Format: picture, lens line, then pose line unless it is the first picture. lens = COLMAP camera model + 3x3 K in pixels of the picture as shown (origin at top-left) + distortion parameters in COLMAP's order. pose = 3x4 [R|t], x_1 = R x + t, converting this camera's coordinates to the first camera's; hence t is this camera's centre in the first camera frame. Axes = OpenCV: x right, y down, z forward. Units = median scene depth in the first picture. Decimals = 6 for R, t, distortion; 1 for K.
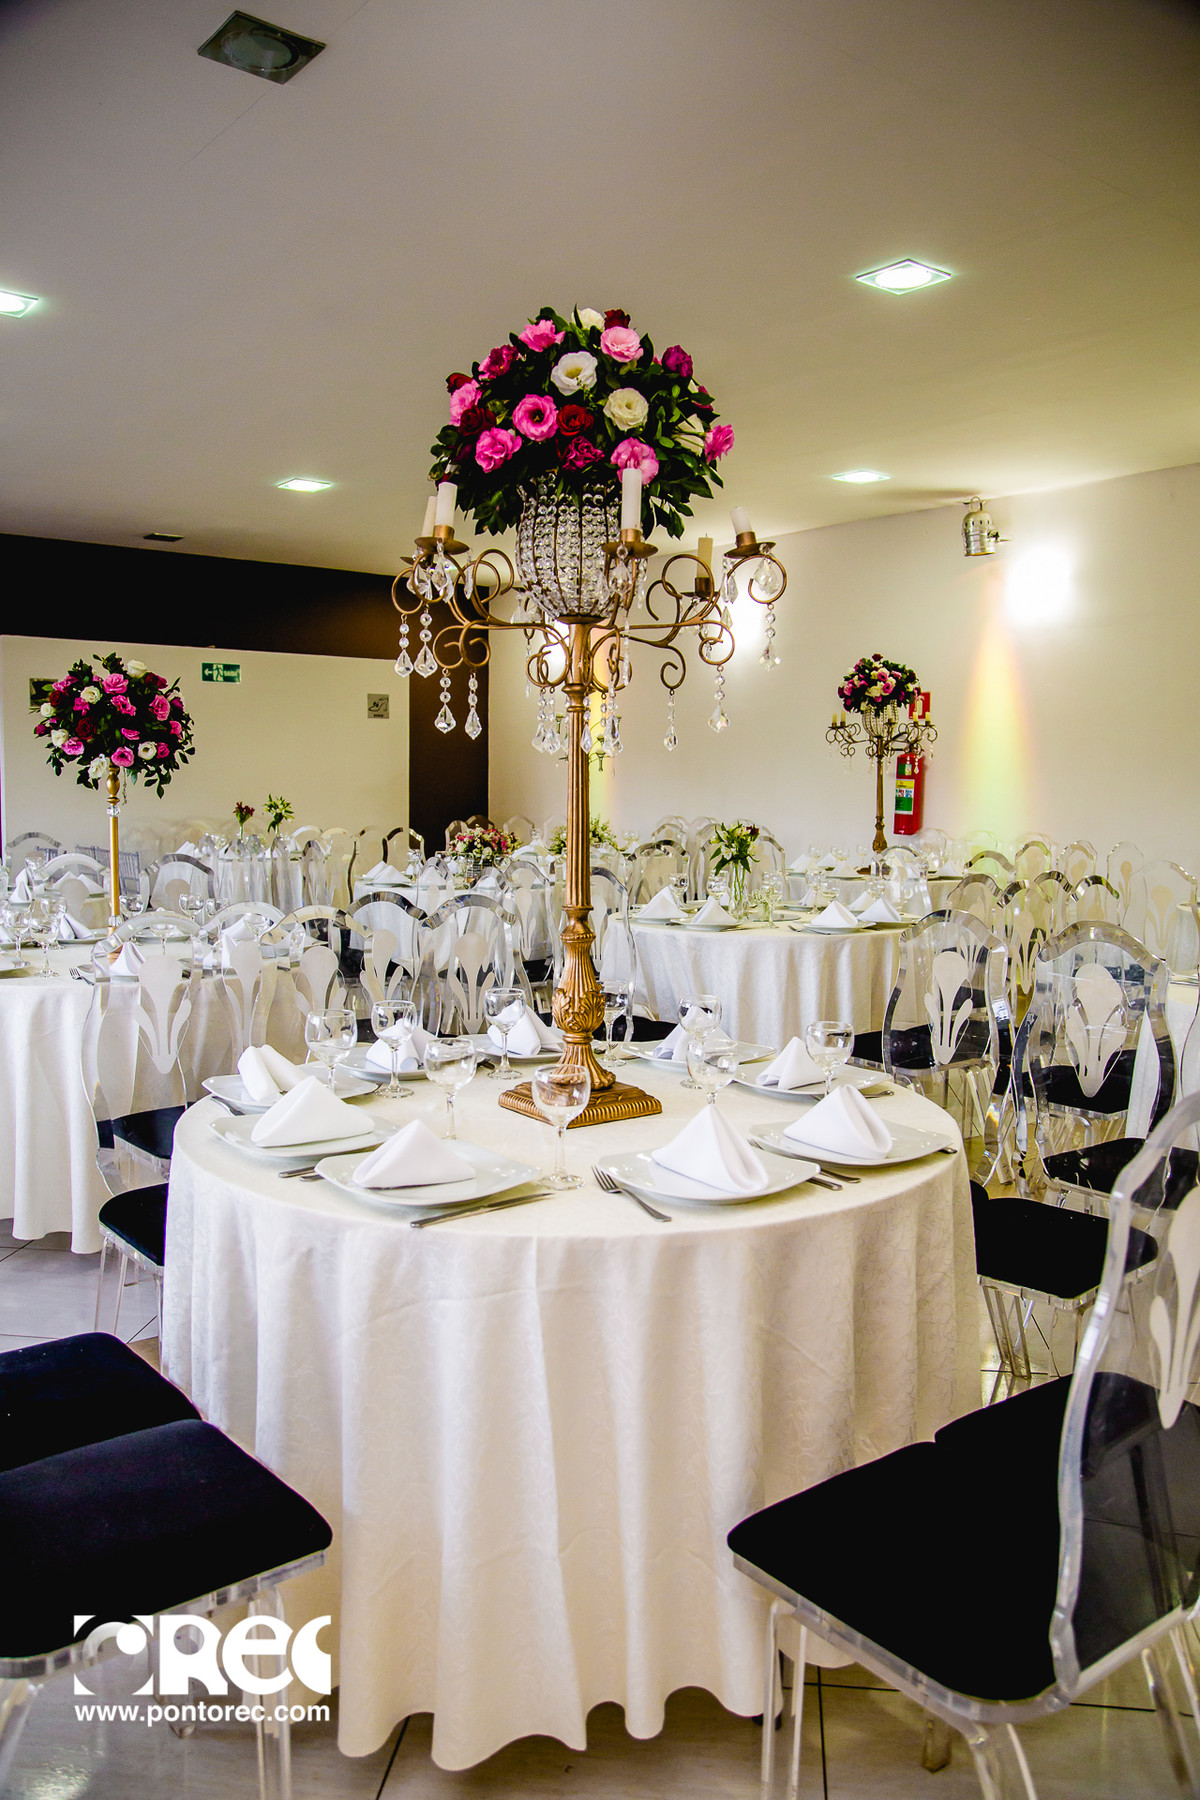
lens RADIAL K [[1393.2, 0, 597.1], [0, 1393.2, 929.5], [0, 0, 1]] dist [-0.054037, 0.003943]
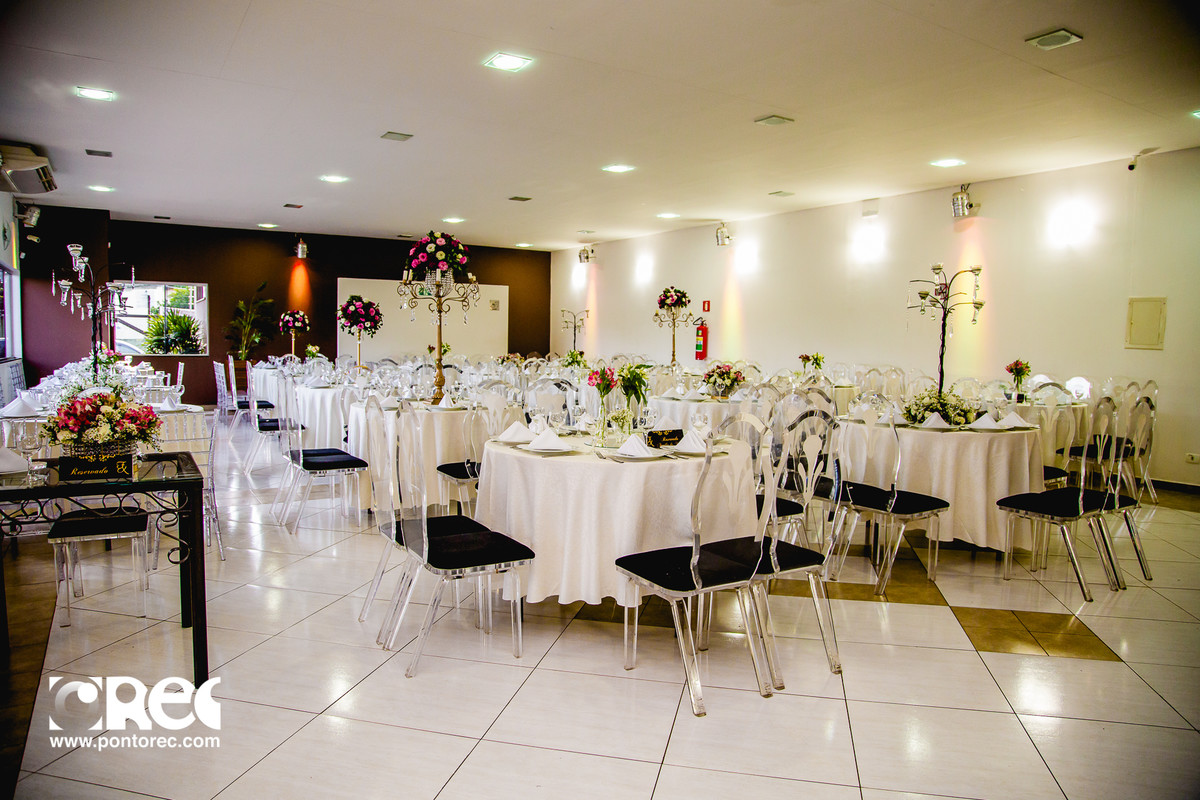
lens RADIAL K [[830.5, 0, 600.0], [0, 830.5, 400.0], [0, 0, 1]] dist [-0.128754, 0.087087]
pose [[0.993253, 0.015037, -0.114988, 0.252346], [-0.019230, 0.999187, -0.035440, 0.062143], [0.114362, 0.037412, 0.992734, -0.494091]]
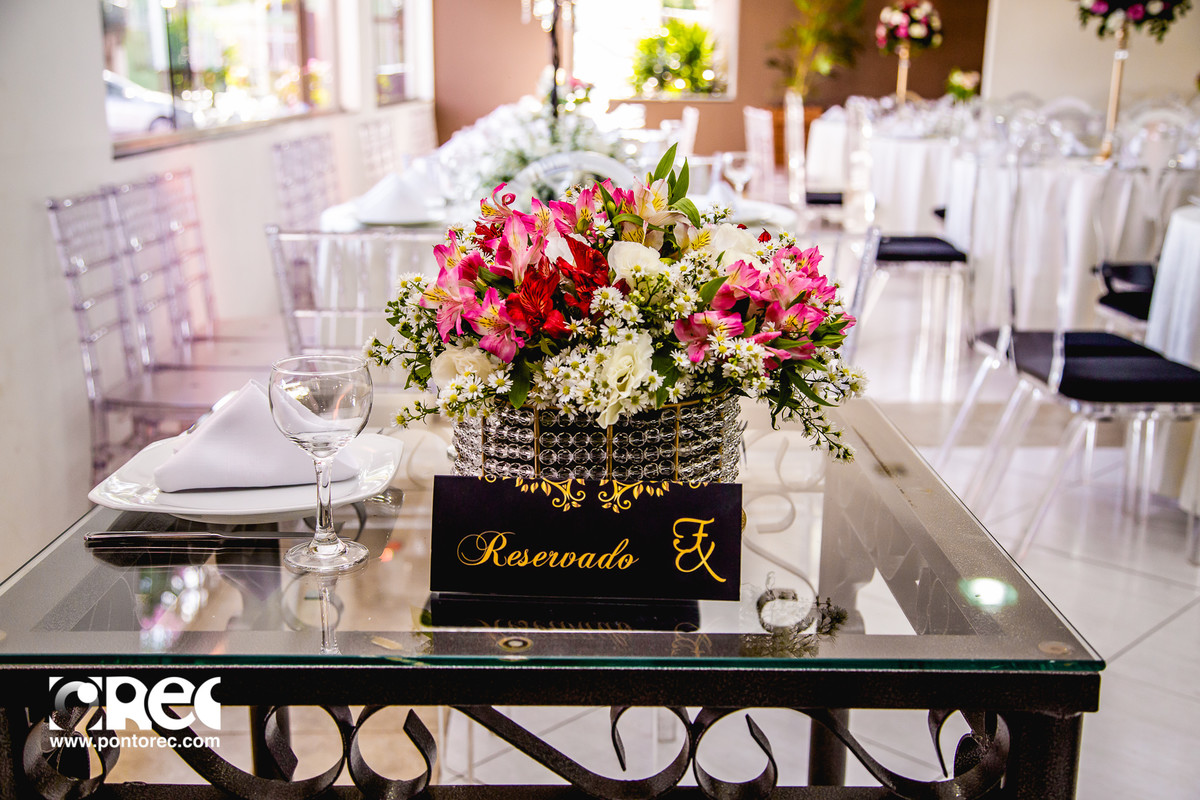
lens RADIAL K [[1372.4, 0, 600.0], [0, 1372.4, 400.0], [0, 0, 1]] dist [0.085871, 0.024518]
pose [[0.806445, 0.136021, -0.575451, 0.043354], [-0.067375, 0.987982, 0.139113, 0.051932], [0.587458, -0.073416, 0.805918, -0.244675]]
